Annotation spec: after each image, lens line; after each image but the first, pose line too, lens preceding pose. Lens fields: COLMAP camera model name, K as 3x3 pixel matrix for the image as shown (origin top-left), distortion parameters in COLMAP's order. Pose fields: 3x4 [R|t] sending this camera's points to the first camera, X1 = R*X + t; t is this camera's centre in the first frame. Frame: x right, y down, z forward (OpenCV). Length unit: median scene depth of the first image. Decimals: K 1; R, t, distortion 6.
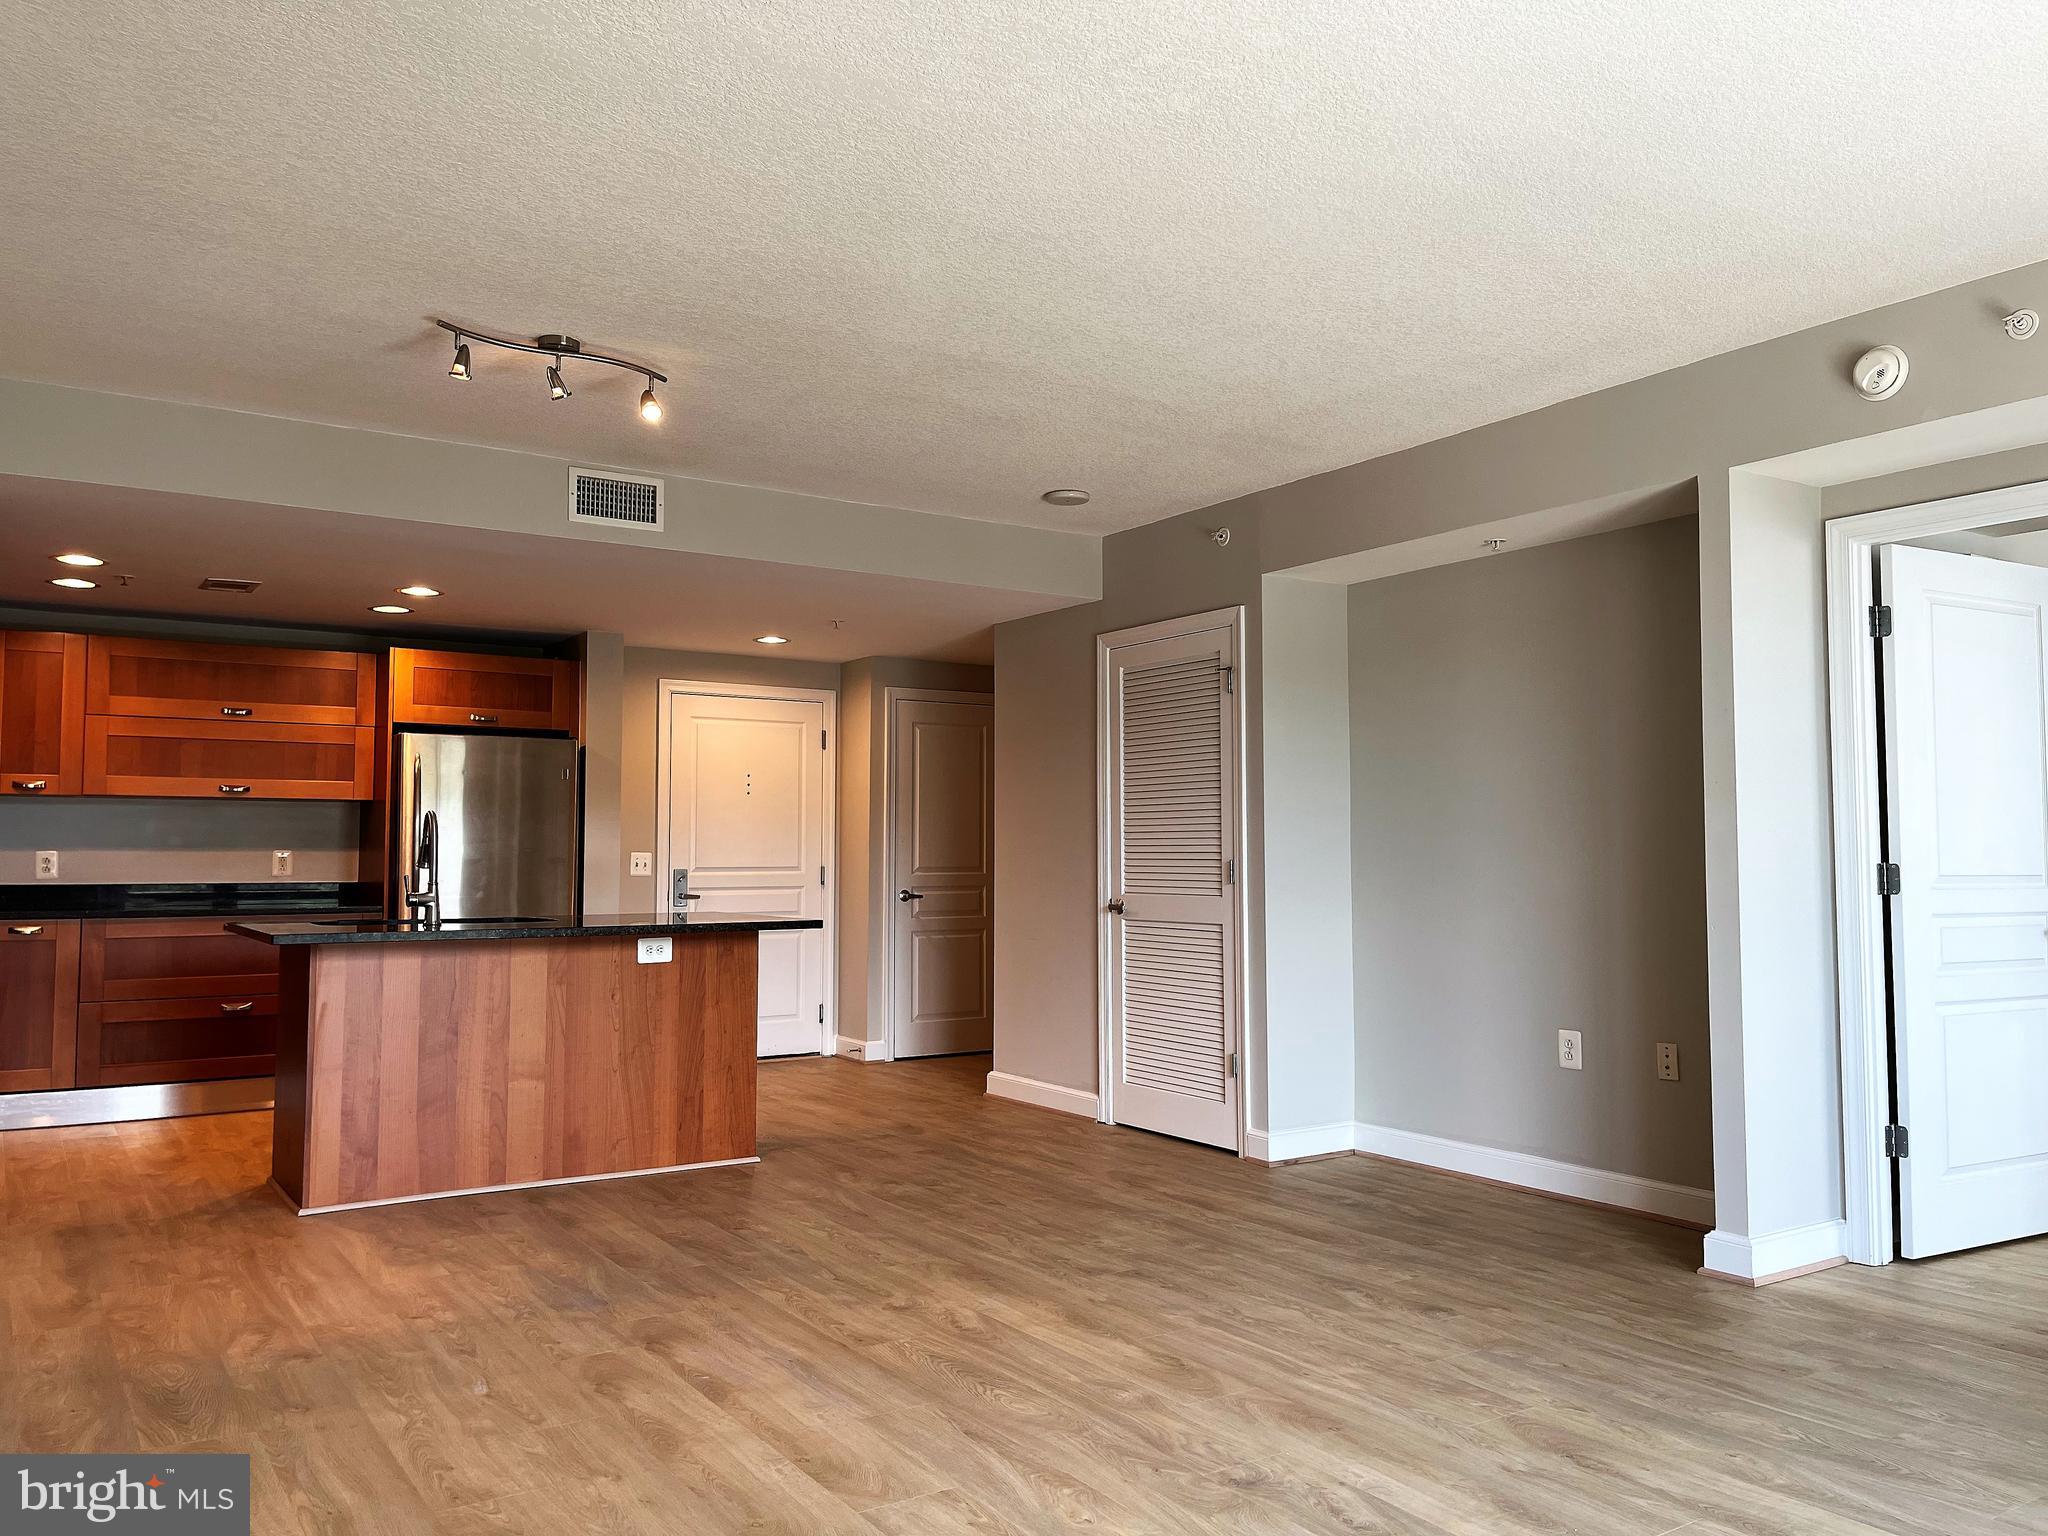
lens RADIAL K [[1553.0, 0, 1030.7], [0, 1553.0, 777.9], [0, 0, 1]] dist [0.059931, -0.063031]
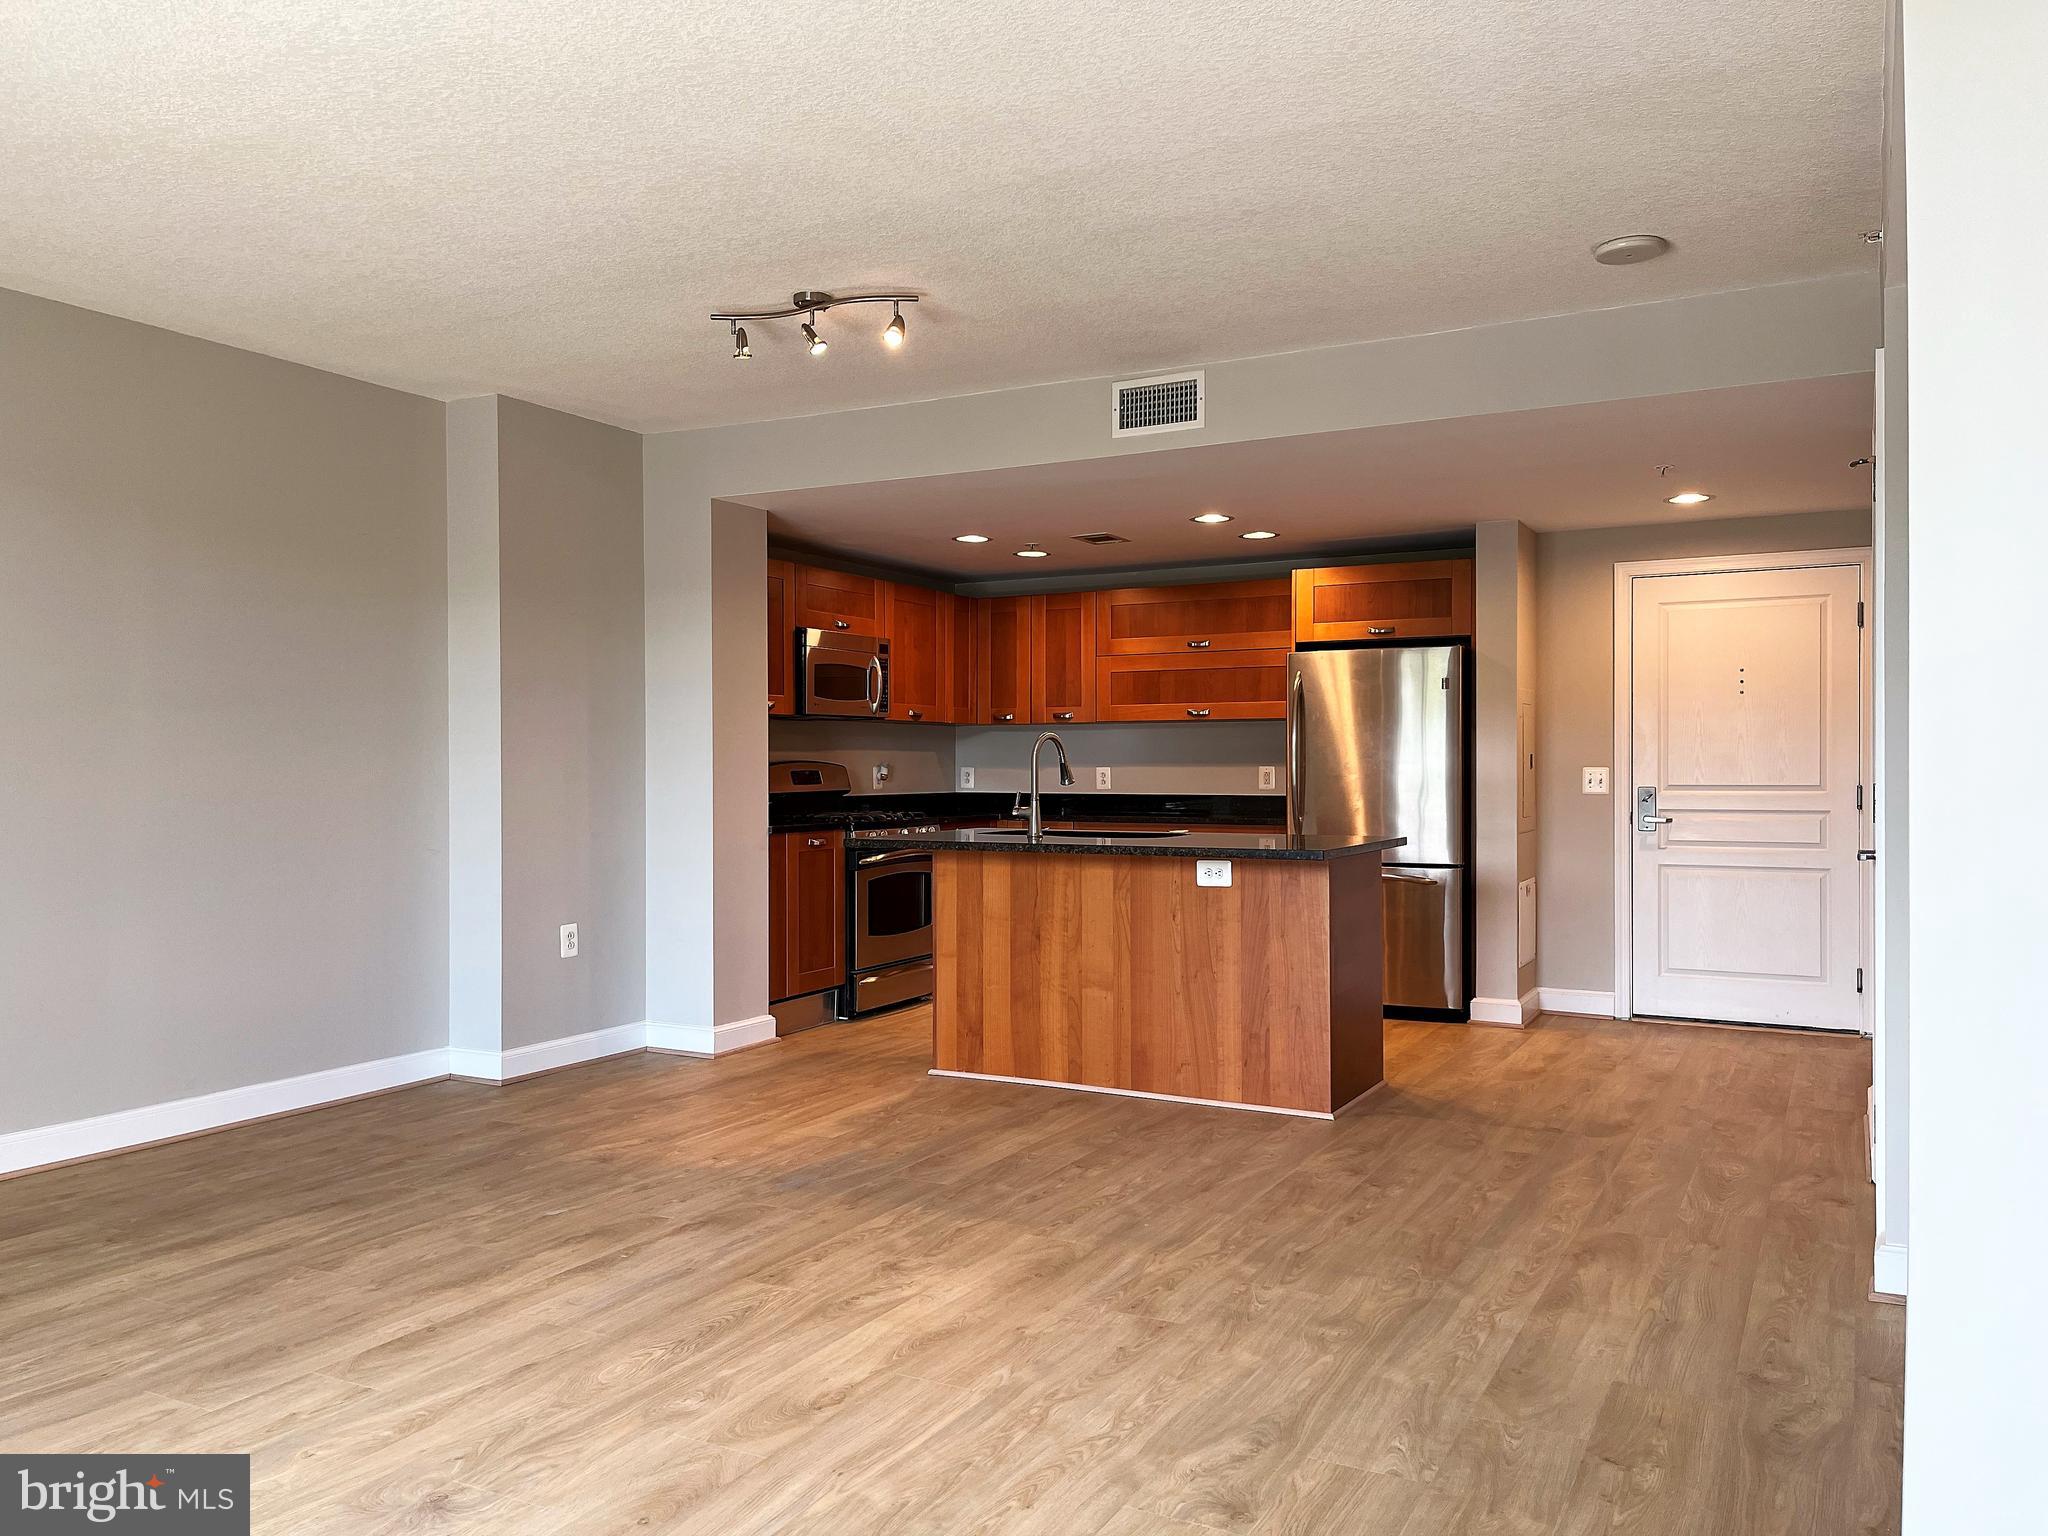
lens RADIAL K [[1553.0, 0, 1030.7], [0, 1553.0, 777.9], [0, 0, 1]] dist [0.059931, -0.063031]
pose [[0.476451, 0.004026, -0.879192, 0.726236], [0.047304, 0.998424, 0.030207, 0.025298], [0.877927, -0.055981, 0.475510, 0.615507]]
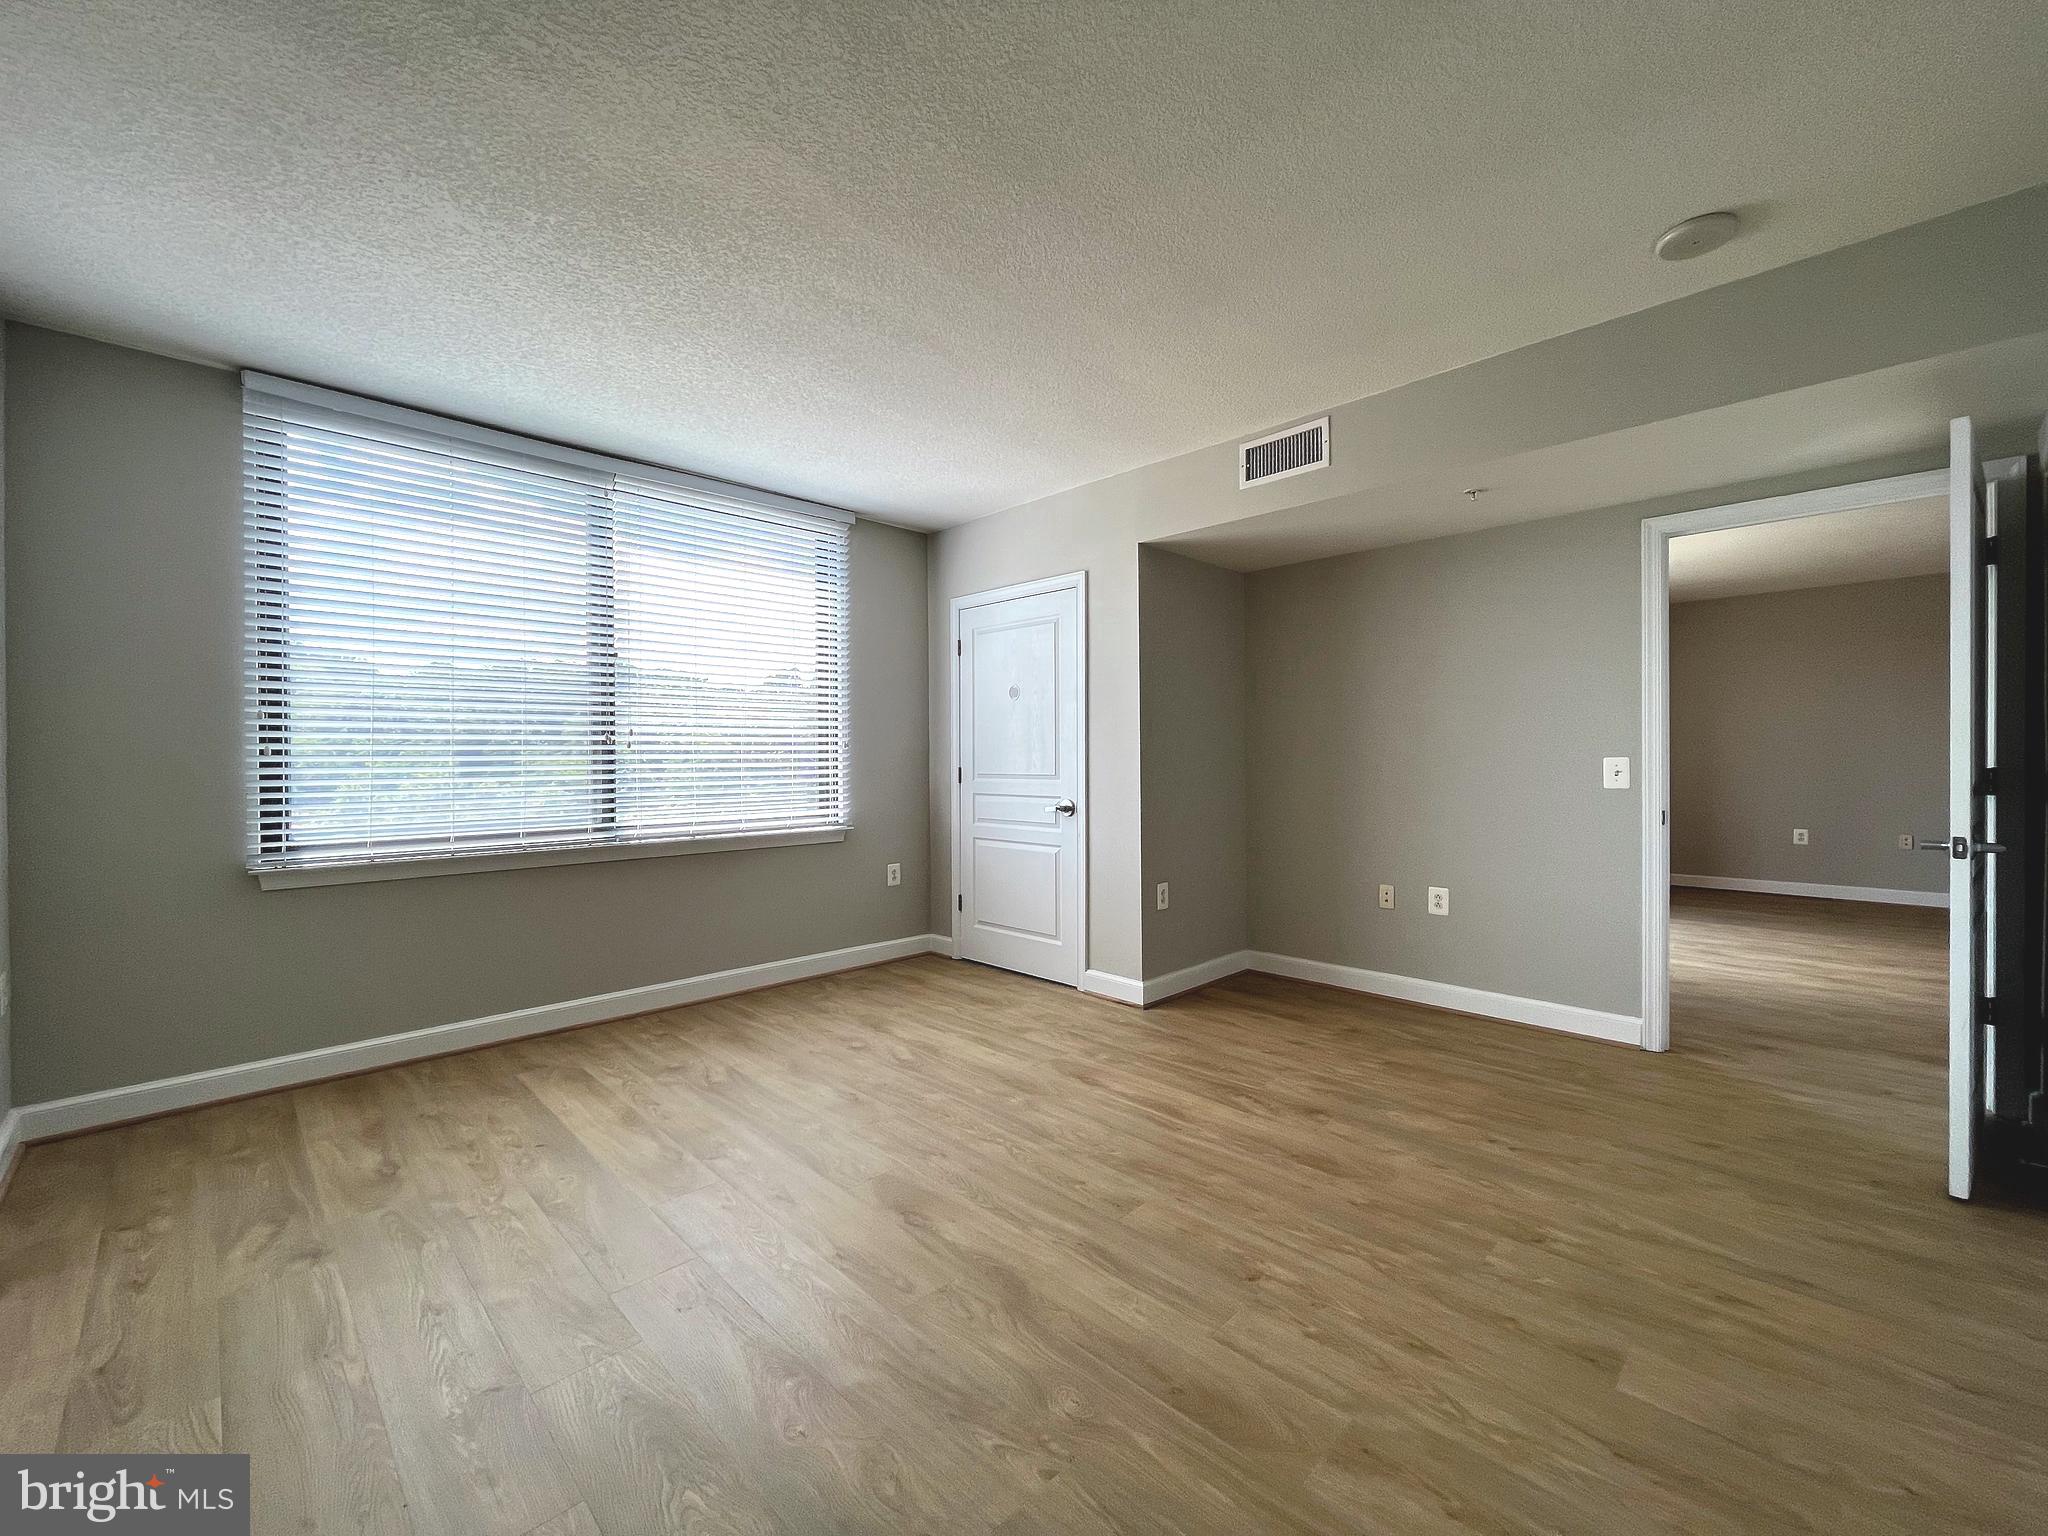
lens RADIAL K [[833.2, 0, 1026.7], [0, 833.2, 767.2], [0, 0, 1]] dist [-0.003448, 0.000137]
pose [[-0.983075, 0.010067, -0.182929, 0.260096], [0.018080, 0.998946, -0.042186, 0.074740], [0.182312, -0.044780, -0.982221, 1.559448]]
